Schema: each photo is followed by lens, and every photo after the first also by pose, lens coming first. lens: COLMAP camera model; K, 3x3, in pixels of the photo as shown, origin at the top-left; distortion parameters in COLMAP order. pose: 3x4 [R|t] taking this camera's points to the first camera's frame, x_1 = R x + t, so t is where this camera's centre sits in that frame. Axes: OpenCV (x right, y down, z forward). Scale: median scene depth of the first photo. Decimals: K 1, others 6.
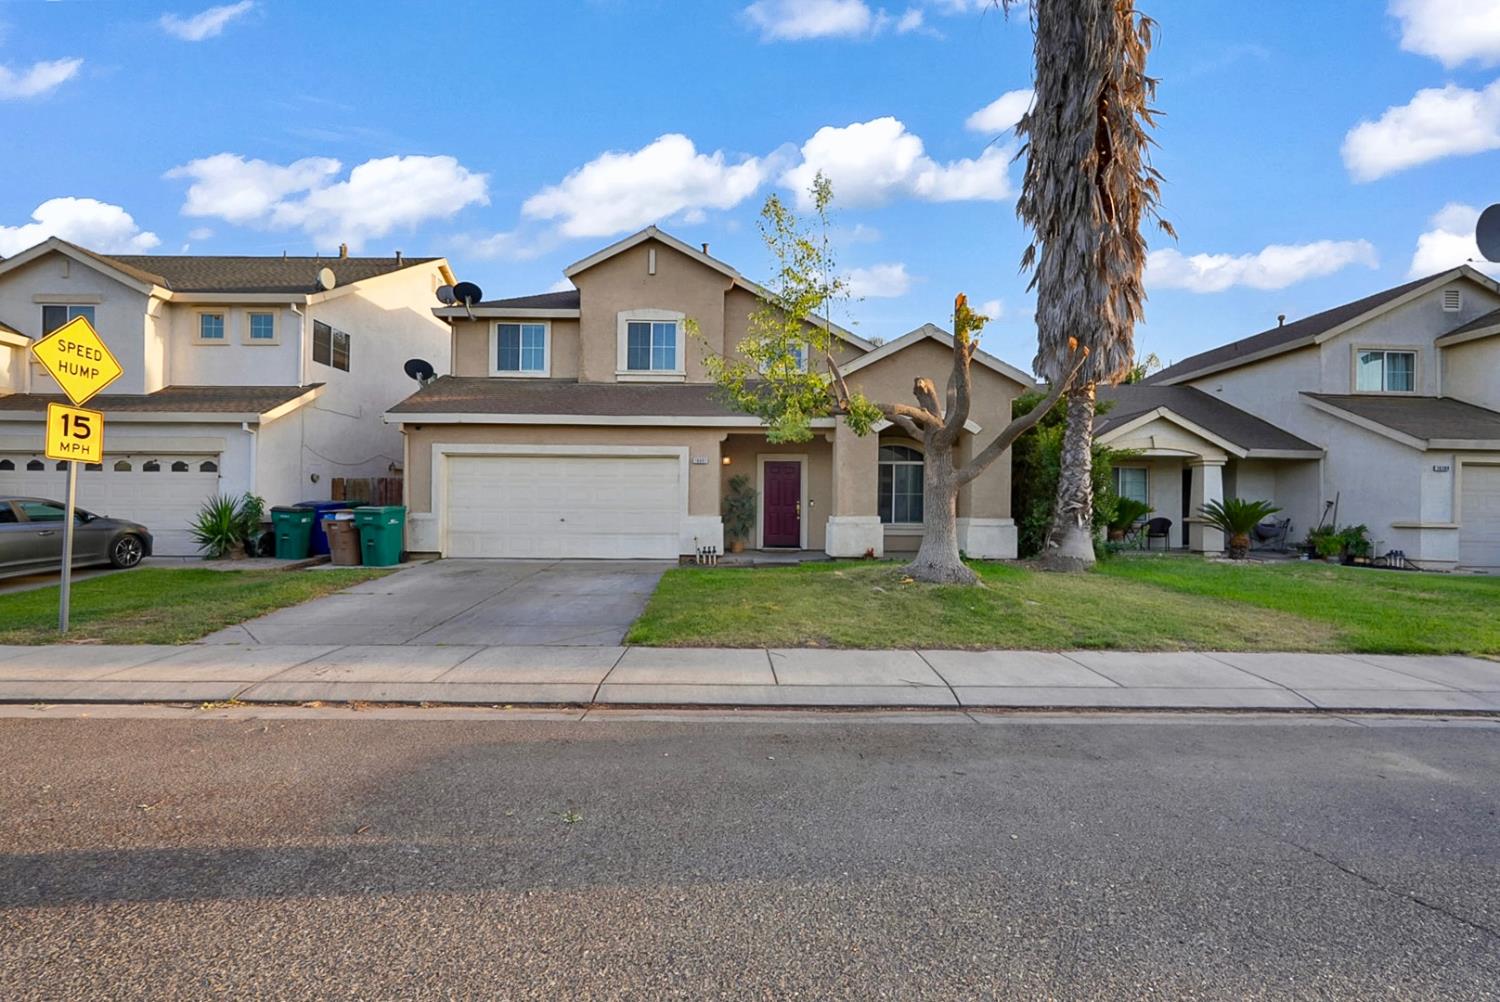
lens RADIAL K [[682.4, 0, 773.2], [0, 682.4, 496.1], [0, 0, 1]] dist [-0.006067, 0.004746]
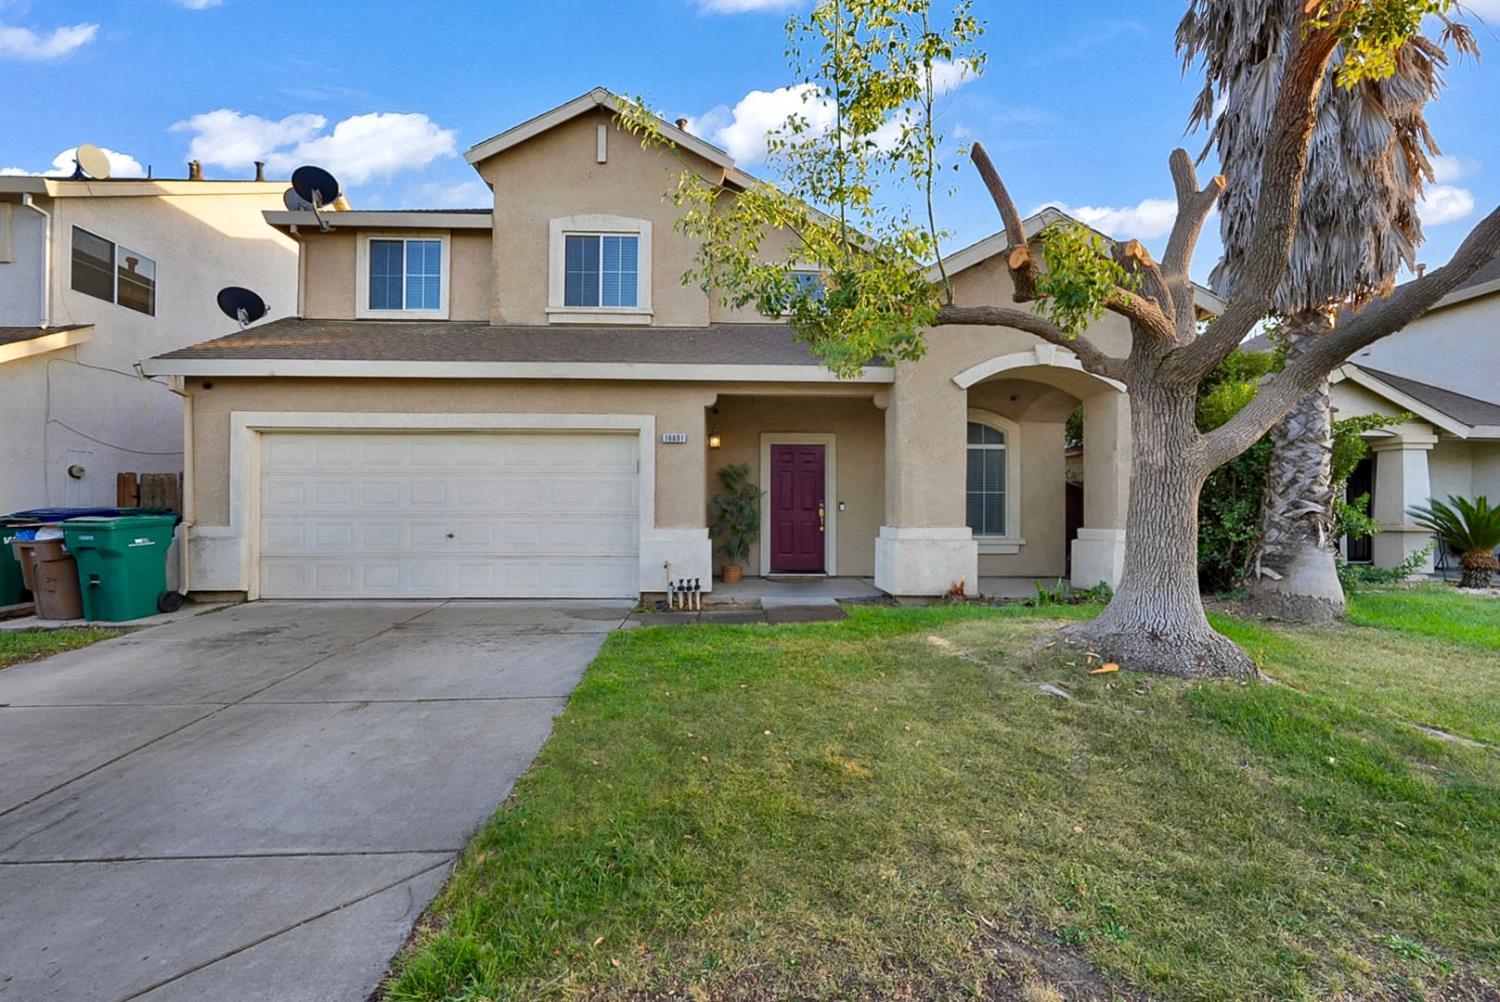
lens RADIAL K [[682.4, 0, 759.9], [0, 682.4, 500.6], [0, 0, 1]] dist [-0.006067, 0.004746]
pose [[0.999973, -0.005495, 0.004844, -0.029527], [0.005492, 0.999985, 0.000653, 0.003935], [-0.004848, -0.000626, 0.999988, 0.349060]]
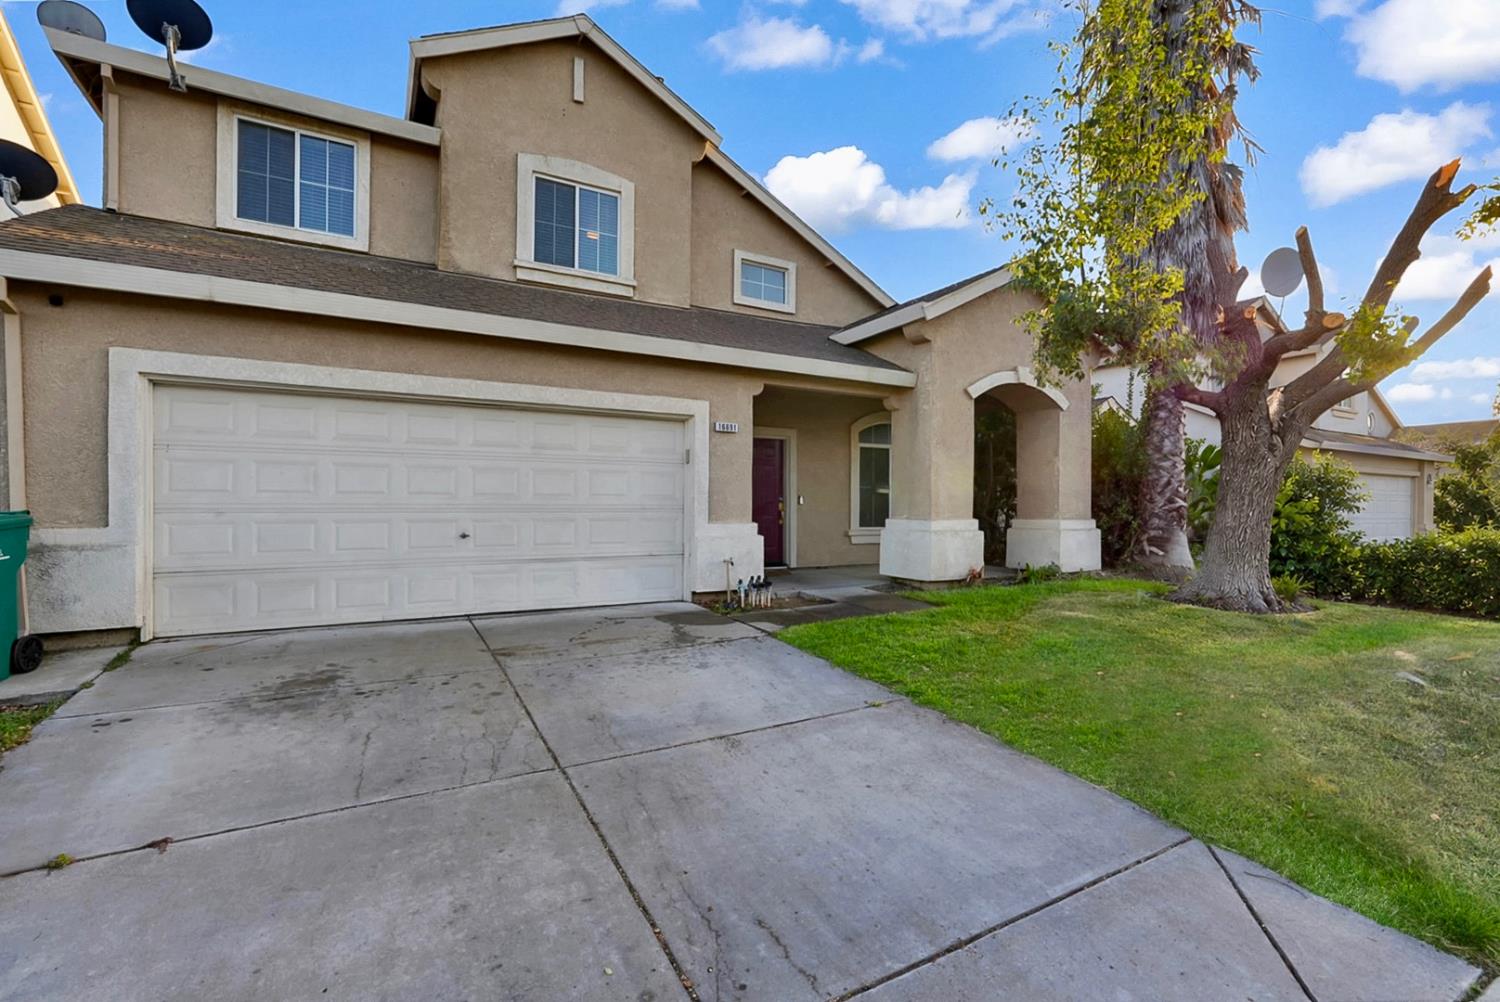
lens RADIAL K [[682.4, 0, 783.6], [0, 682.4, 498.2], [0, 0, 1]] dist [-0.006067, 0.004746]
pose [[0.877216, 0.000248, 0.480096, -0.312505], [-0.004300, 0.999964, 0.007340, 0.003511], [-0.480077, -0.008503, 0.877185, 0.426549]]
